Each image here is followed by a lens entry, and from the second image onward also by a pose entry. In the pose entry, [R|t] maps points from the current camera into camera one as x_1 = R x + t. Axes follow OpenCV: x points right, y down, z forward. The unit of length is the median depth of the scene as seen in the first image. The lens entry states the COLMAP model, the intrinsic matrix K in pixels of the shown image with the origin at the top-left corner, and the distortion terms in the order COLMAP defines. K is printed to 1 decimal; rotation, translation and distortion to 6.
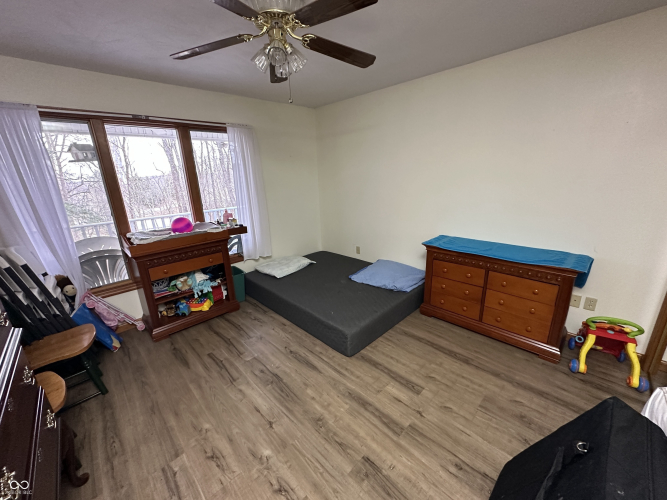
lens RADIAL K [[266.0, 0, 333.5], [0, 266.0, 250.0], [0, 0, 1]] dist [-0.001228, 0.000194]
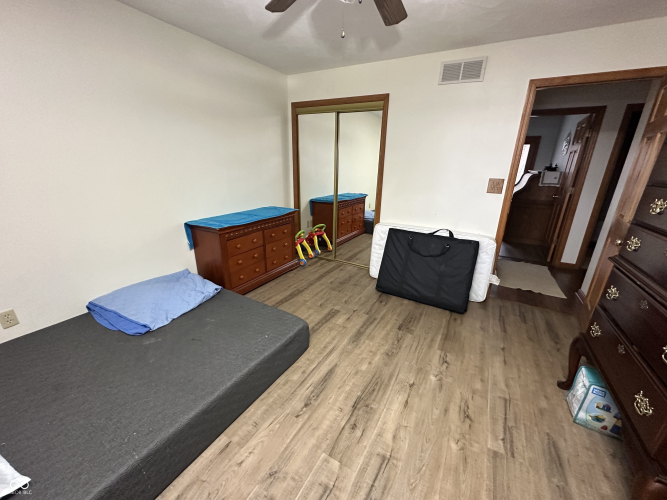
lens RADIAL K [[266.0, 0, 333.5], [0, 266.0, 250.0], [0, 0, 1]] dist [-0.001228, 0.000194]
pose [[-0.276822, -0.274727, 0.920812, -0.851290], [0.255580, 0.902693, 0.346155, -0.232511], [-0.926309, 0.331164, -0.179671, 1.141486]]
